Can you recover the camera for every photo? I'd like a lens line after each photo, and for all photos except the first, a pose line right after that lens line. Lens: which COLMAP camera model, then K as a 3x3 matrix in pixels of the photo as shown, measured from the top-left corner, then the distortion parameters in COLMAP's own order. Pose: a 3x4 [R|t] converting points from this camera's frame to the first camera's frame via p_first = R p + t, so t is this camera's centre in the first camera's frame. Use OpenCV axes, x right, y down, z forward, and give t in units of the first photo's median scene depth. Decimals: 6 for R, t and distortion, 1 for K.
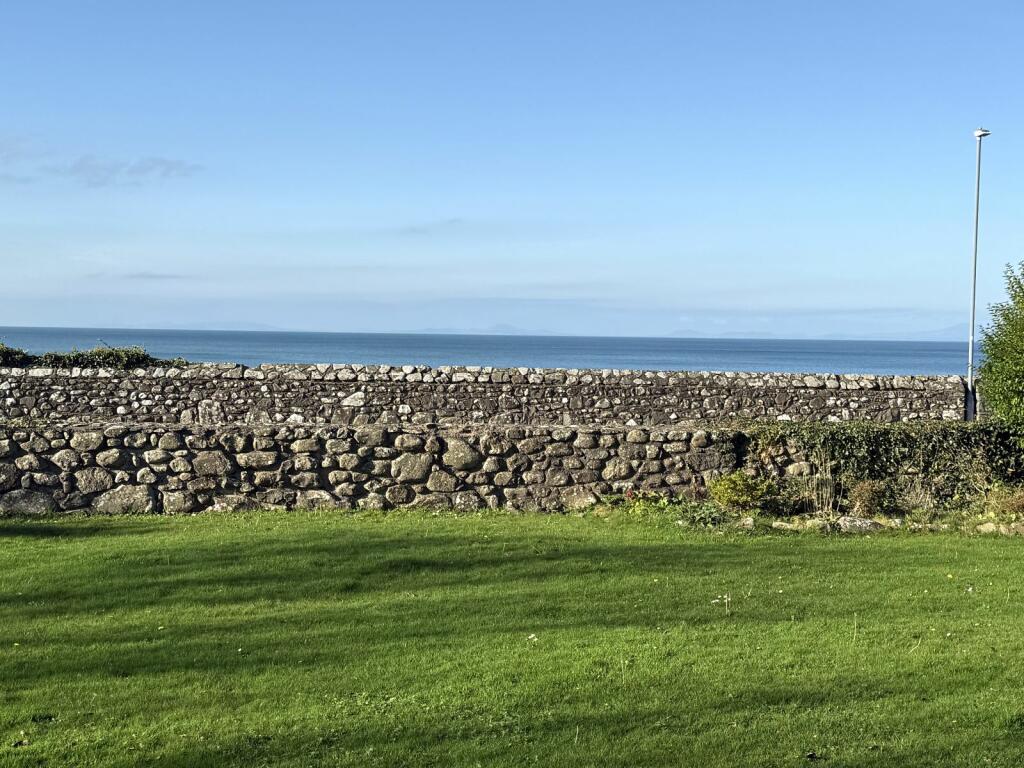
lens RADIAL K [[1396.2, 0, 511.7], [0, 1396.2, 384.9], [0, 0, 1]] dist [0.049870, 0.000000]
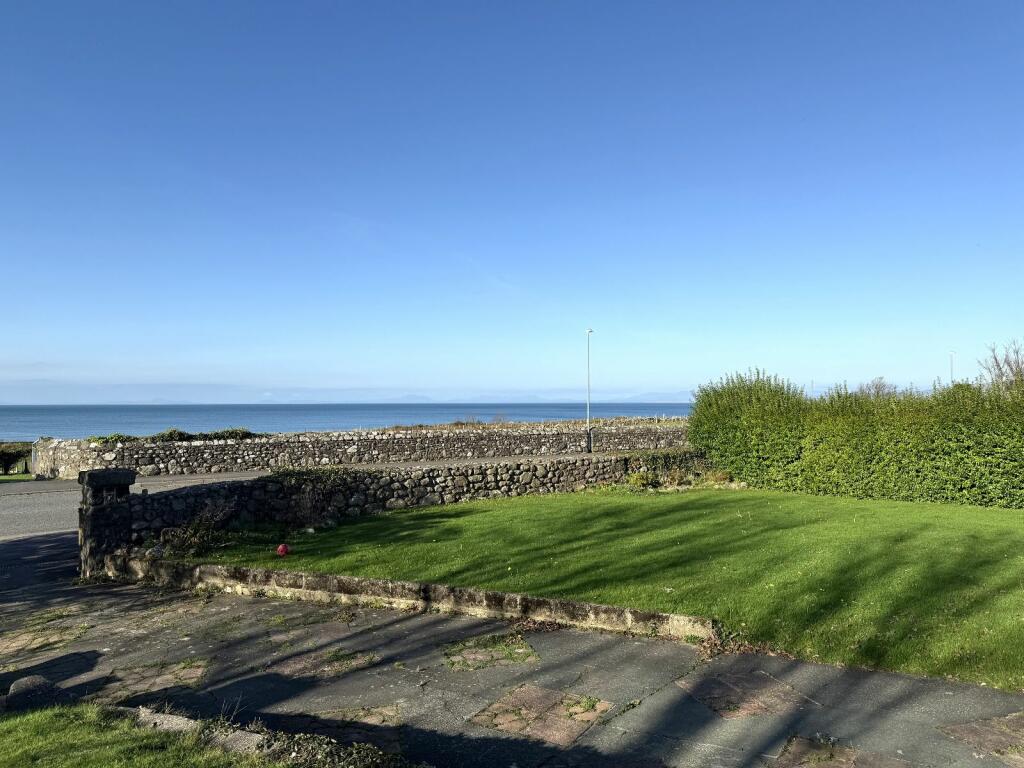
lens RADIAL K [[719.1, 0, 512.7], [0, 719.1, 383.0], [0, 0, 1]] dist [0.072389, -0.000781]
pose [[0.906810, -0.008110, 0.421461, -0.611701], [0.033397, 0.998054, -0.052651, -0.041081], [-0.420214, 0.061820, 0.905317, -0.149025]]
